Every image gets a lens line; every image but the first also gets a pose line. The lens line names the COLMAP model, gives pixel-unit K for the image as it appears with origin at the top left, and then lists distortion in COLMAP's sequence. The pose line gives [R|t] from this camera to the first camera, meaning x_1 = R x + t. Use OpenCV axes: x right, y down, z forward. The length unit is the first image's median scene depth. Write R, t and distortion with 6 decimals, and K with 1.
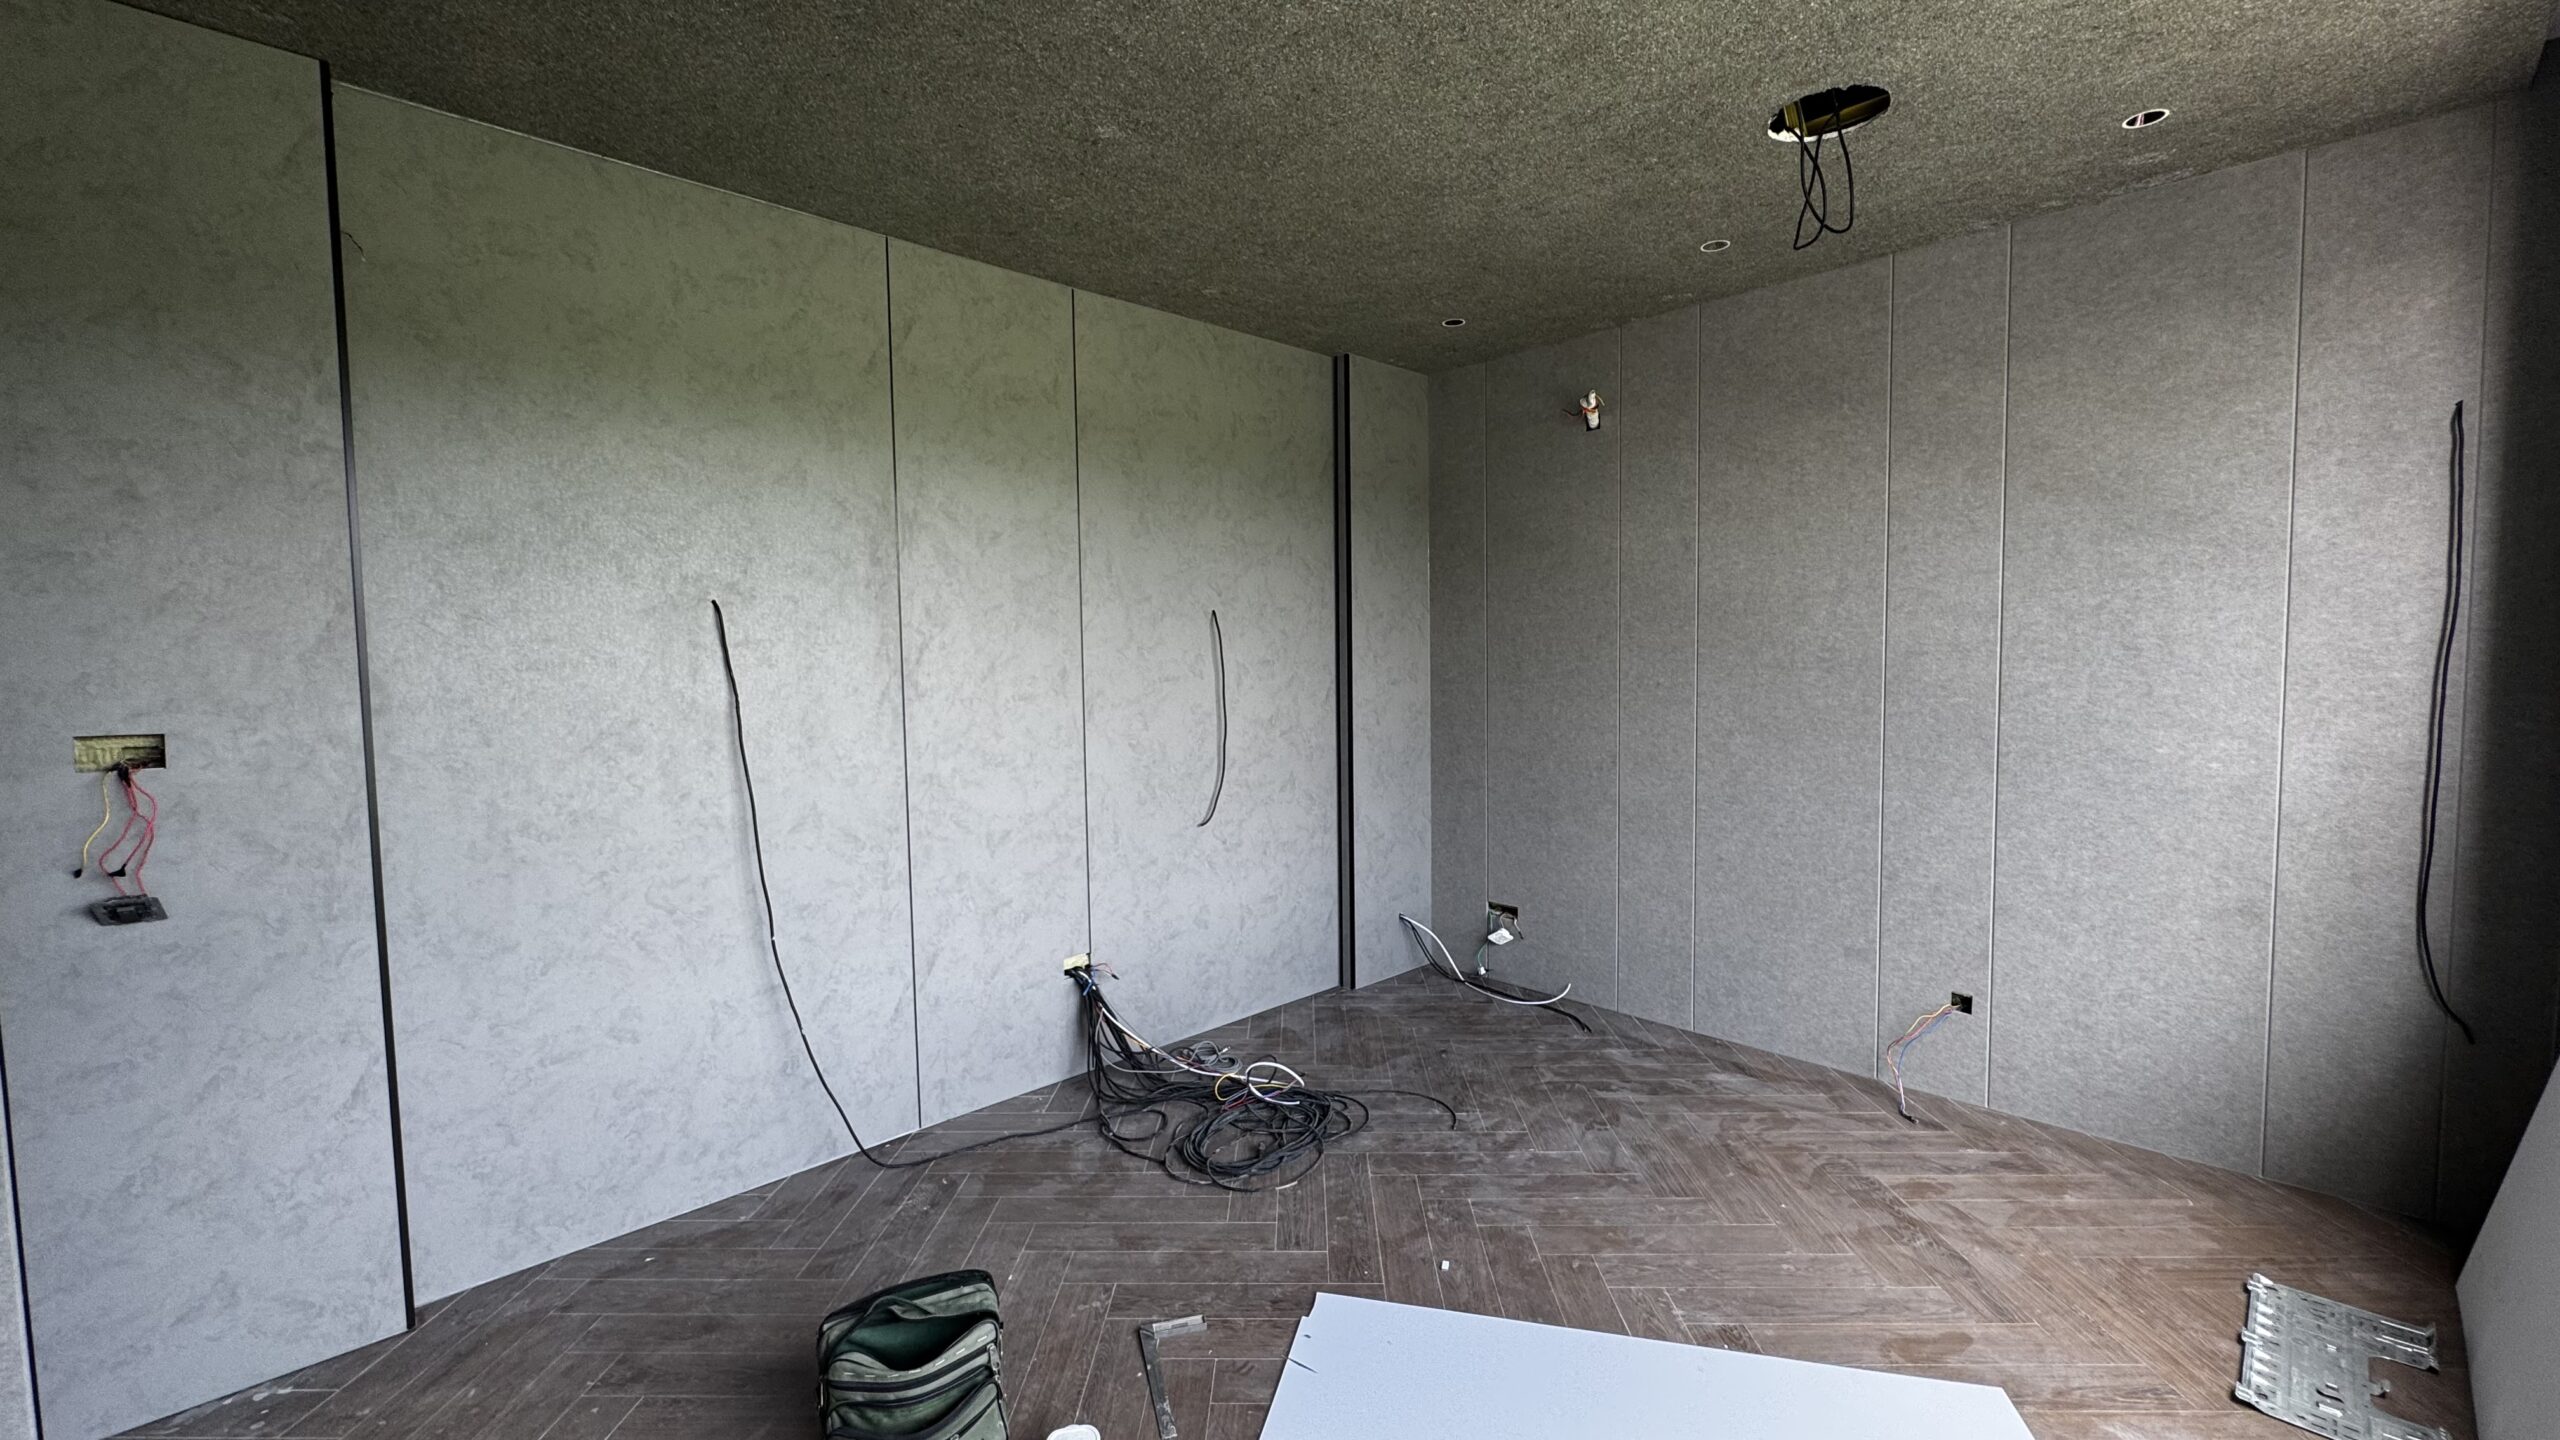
lens RADIAL K [[1027.4, 0, 1276.3], [0, 1027.4, 721.6], [0, 0, 1]] dist [-0.003411, -0.000315]
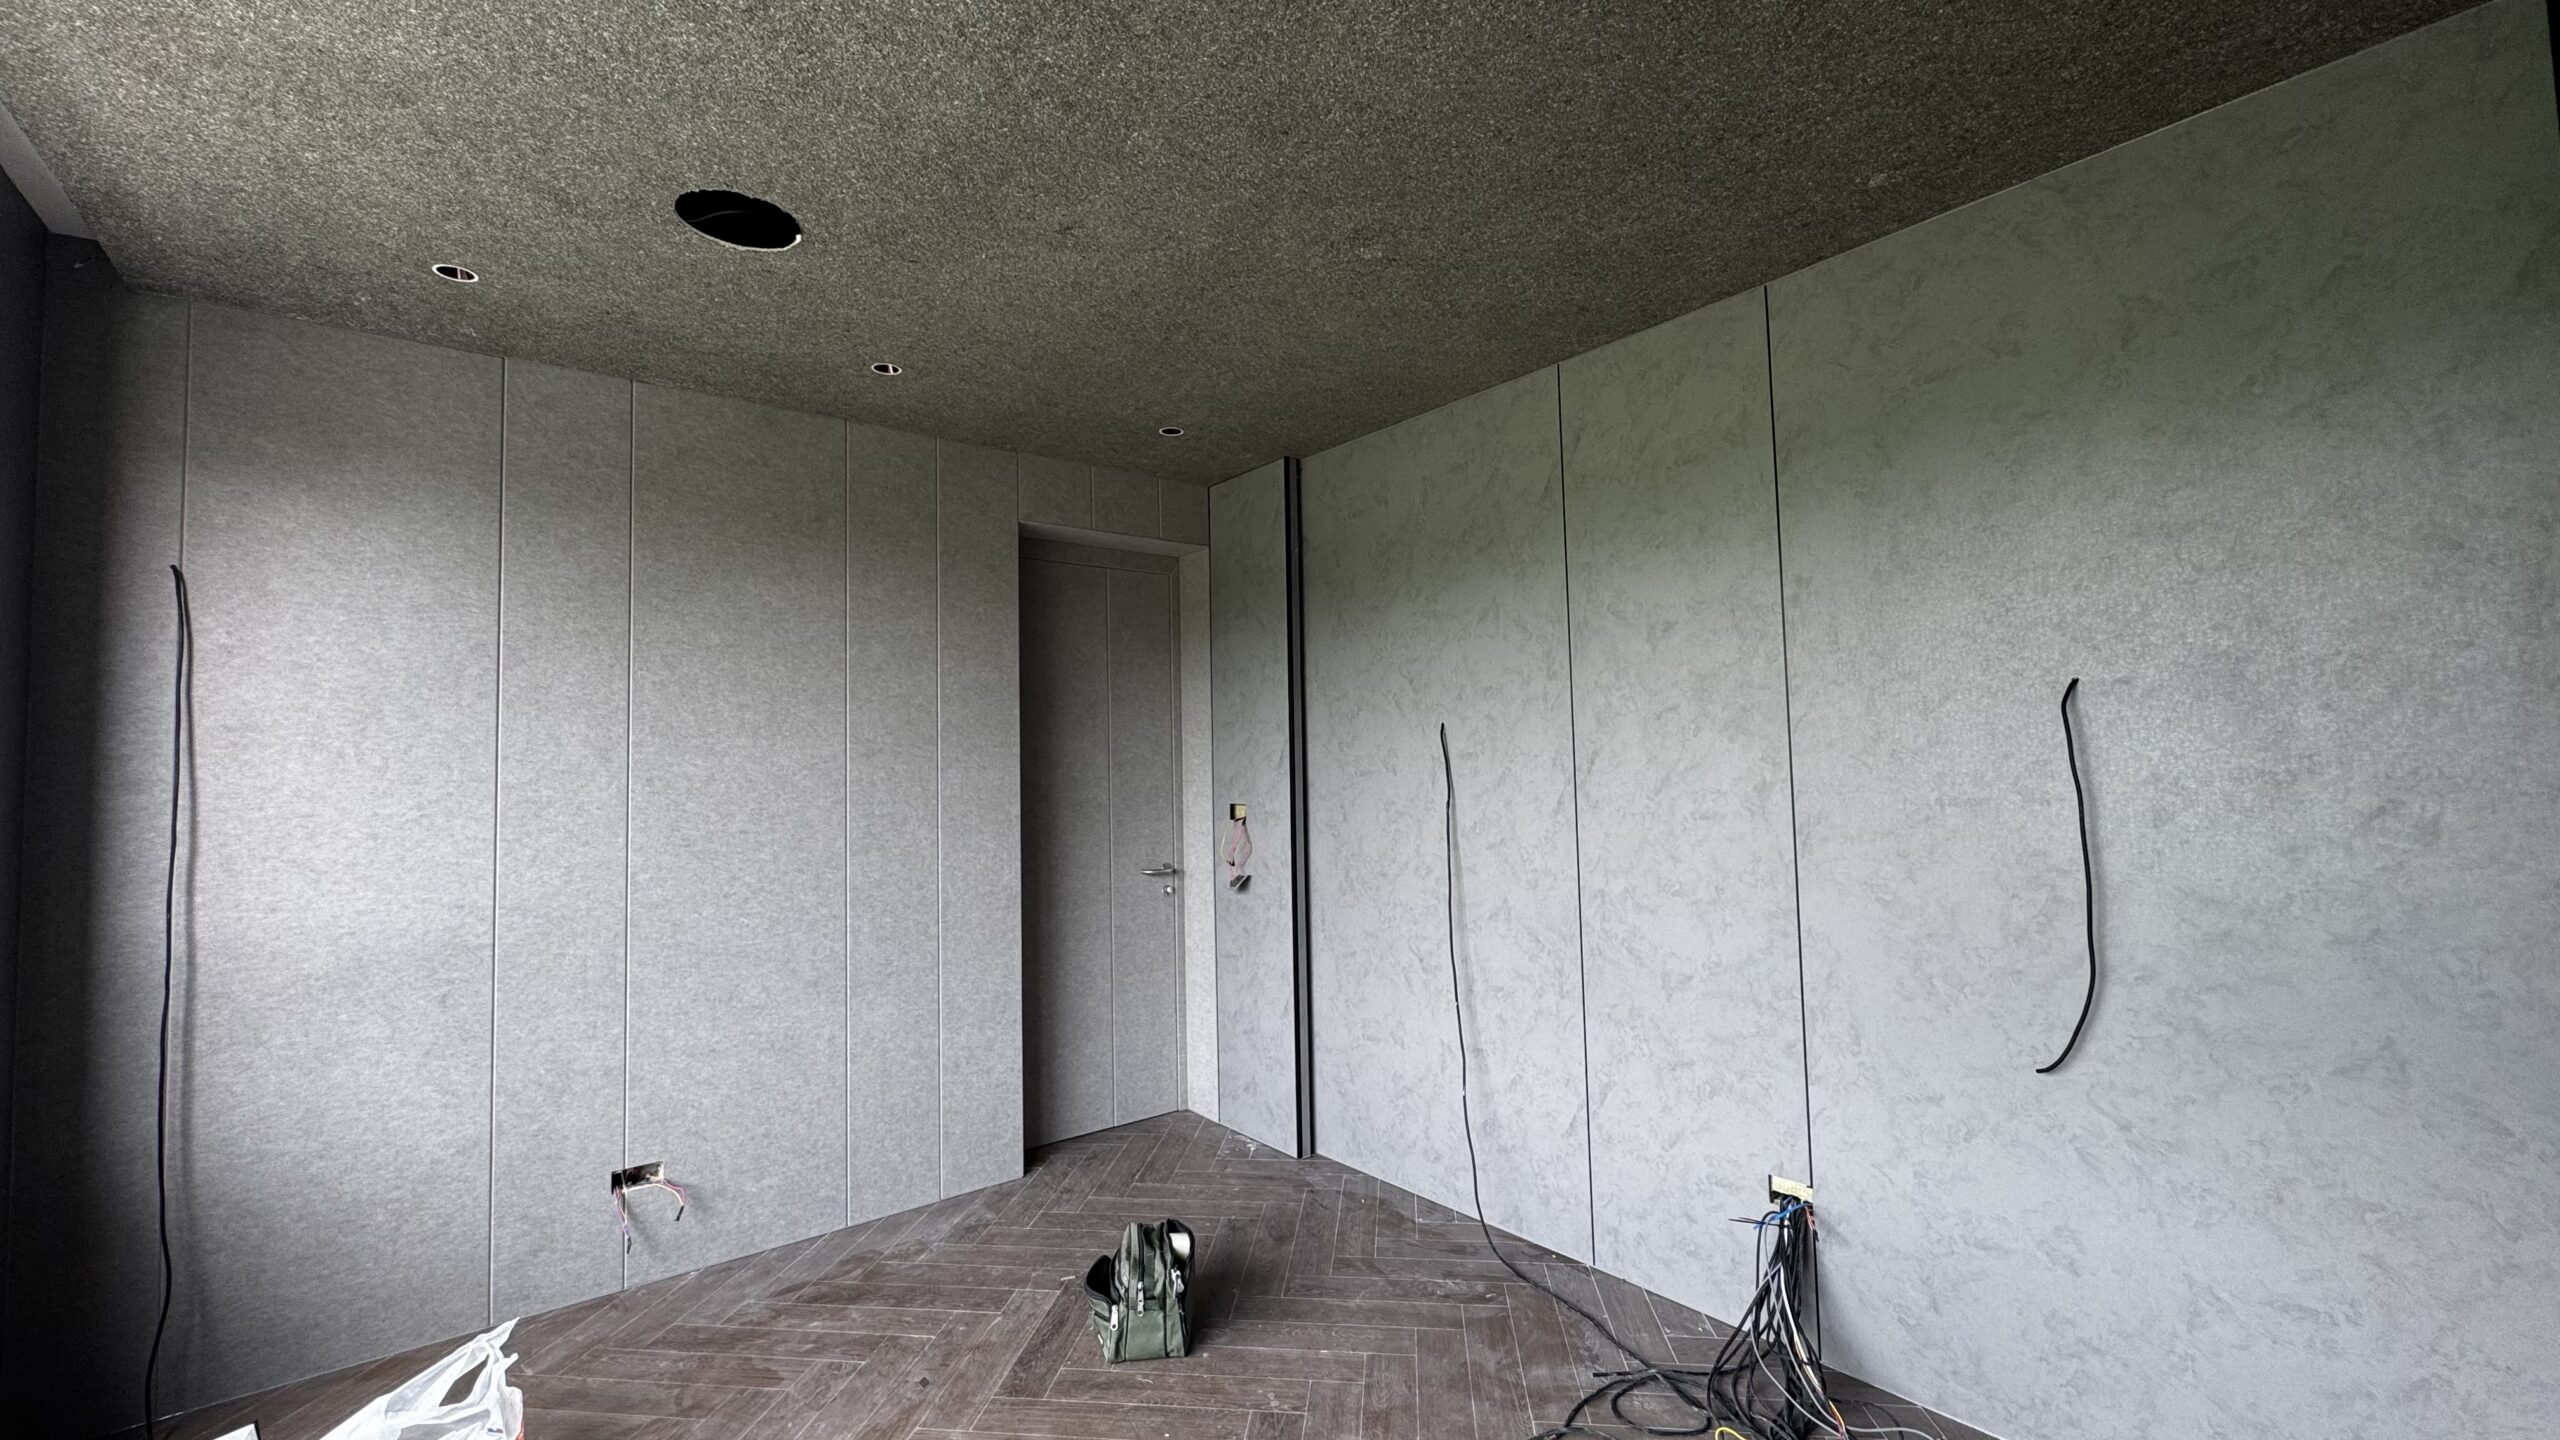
lens RADIAL K [[1027.4, 0, 1276.3], [0, 1027.4, 721.6], [0, 0, 1]] dist [-0.003411, -0.000315]
pose [[-0.096246, -0.028605, -0.994946, 0.622221], [-0.042724, 0.998784, -0.024583, -0.066443], [0.994440, 0.040142, -0.097351, 0.766804]]
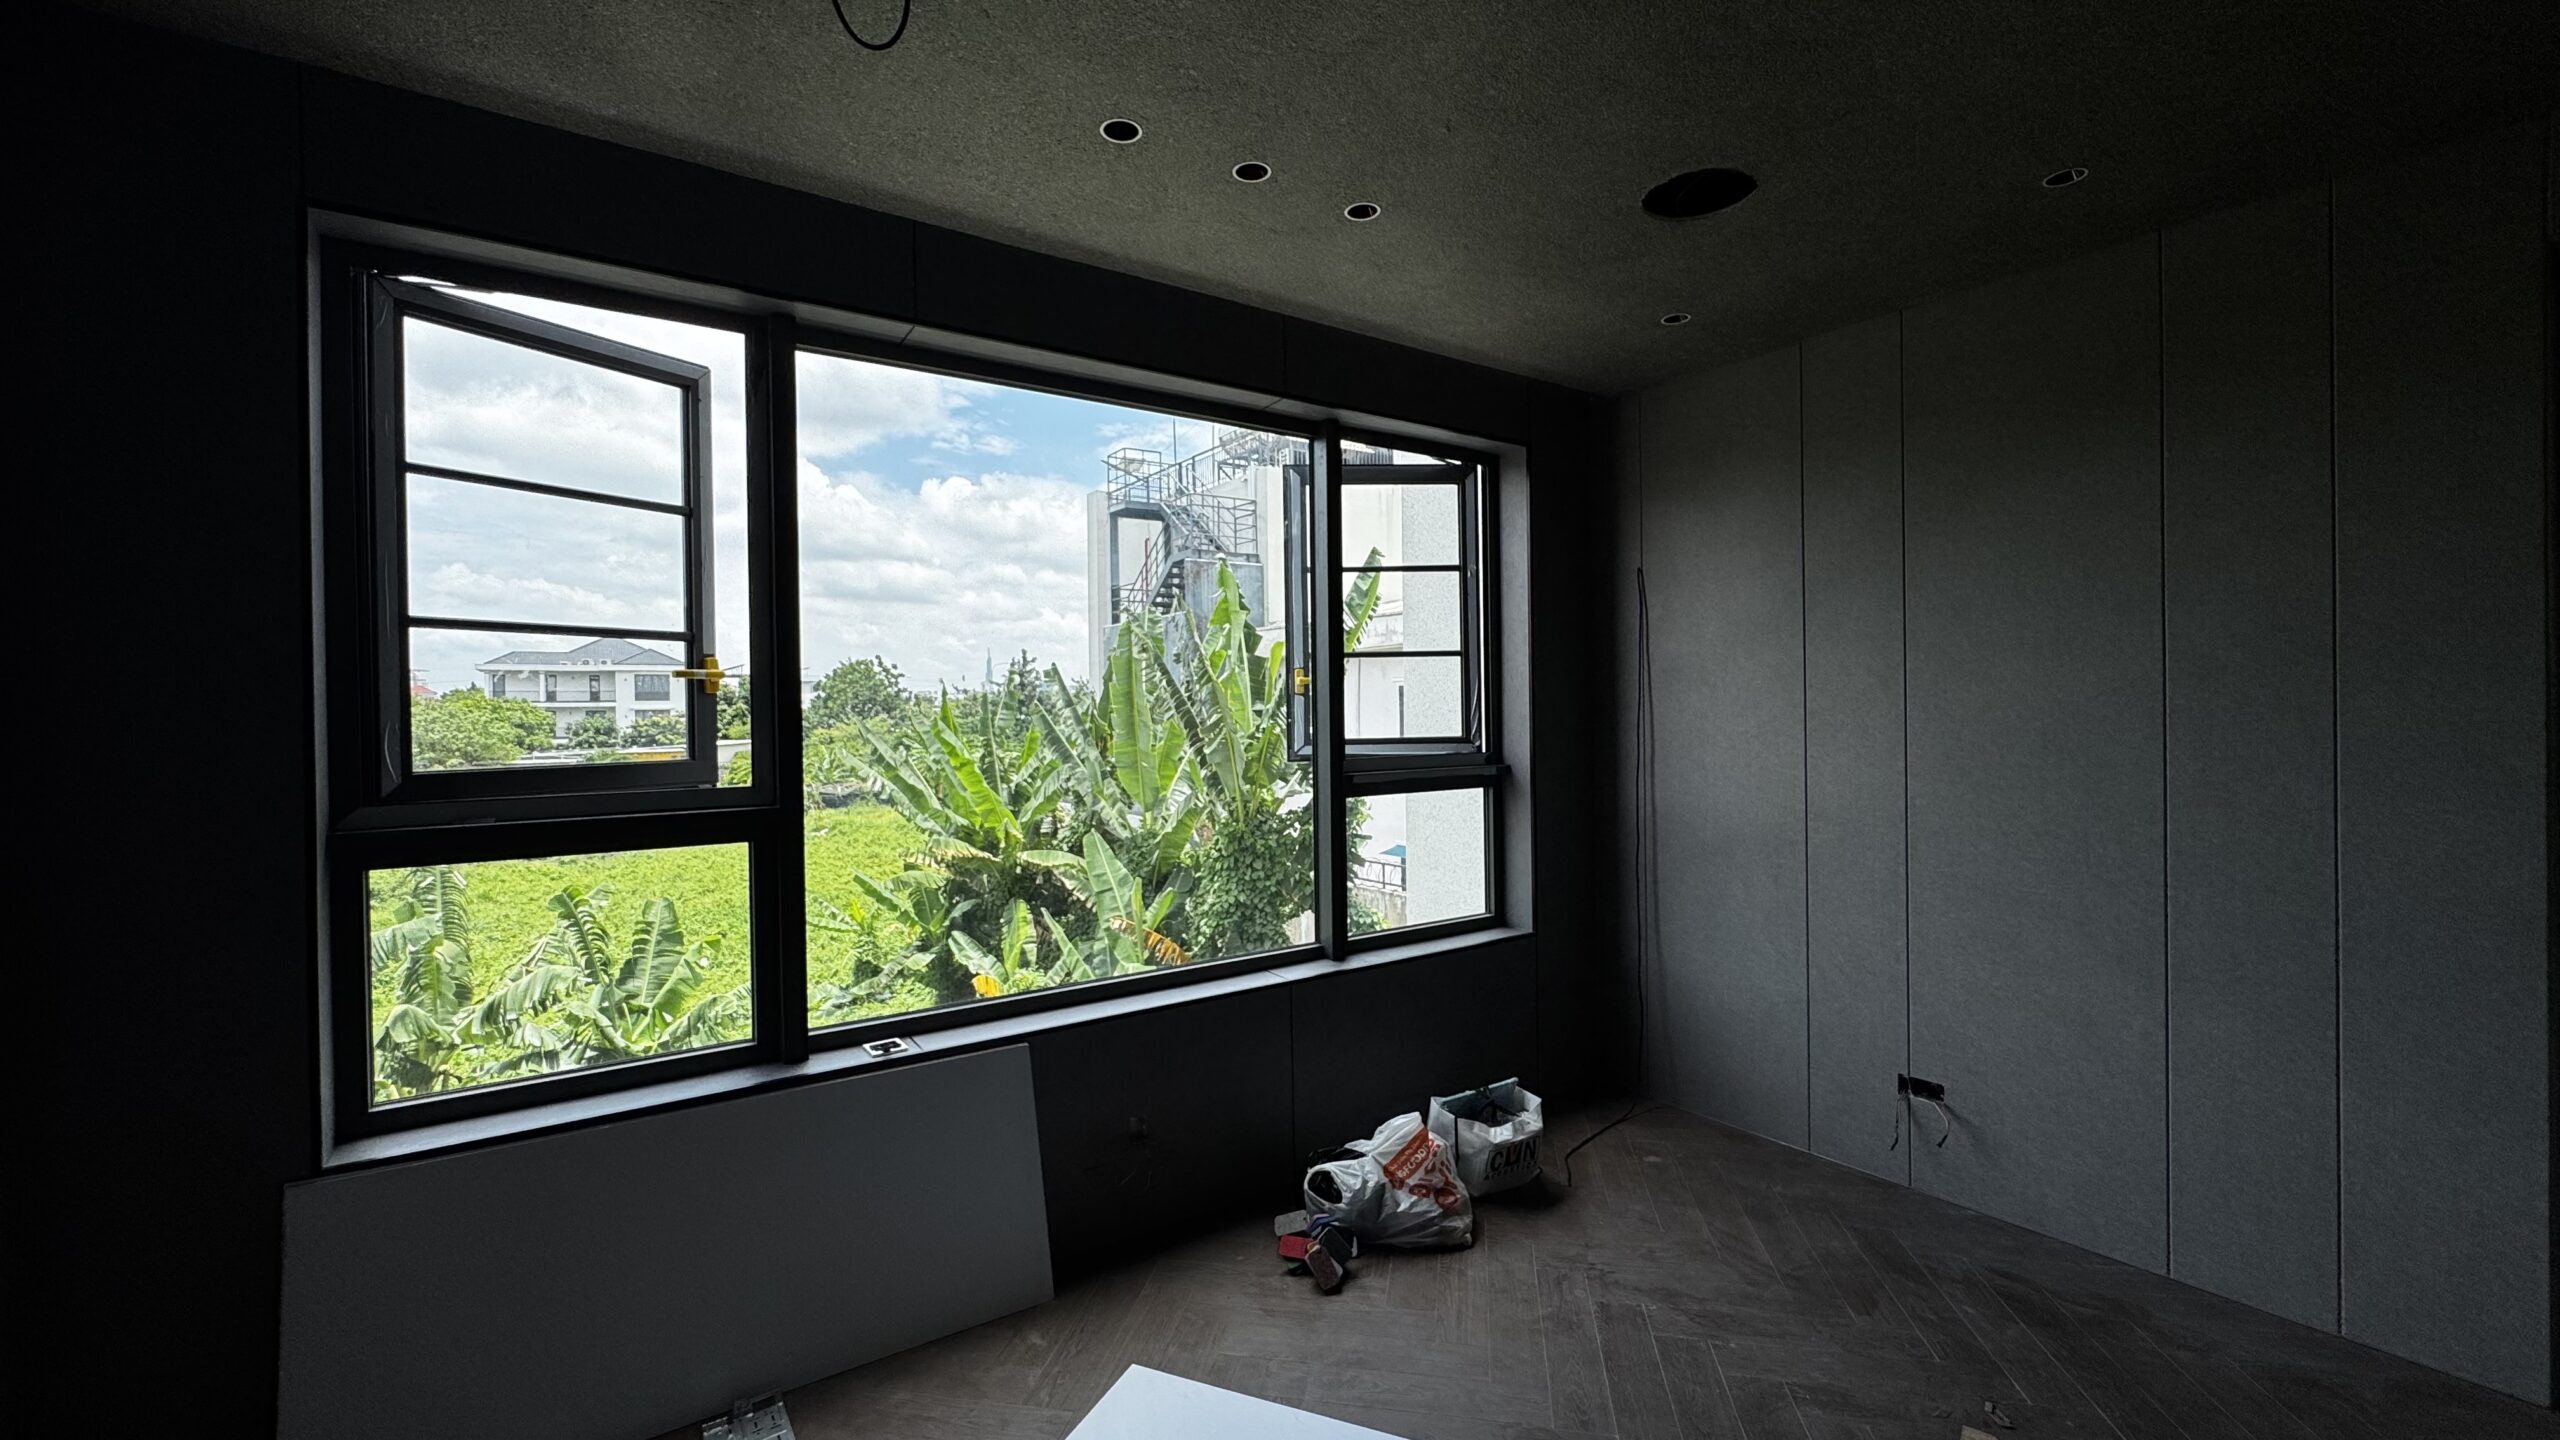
lens RADIAL K [[1027.4, 0, 1276.3], [0, 1027.4, 721.6], [0, 0, 1]] dist [-0.003411, -0.000315]
pose [[-0.986141, 0.025852, 0.163882, 0.180297], [0.037803, 0.996814, 0.070235, -0.086661], [-0.161544, 0.075457, -0.983976, 1.128860]]
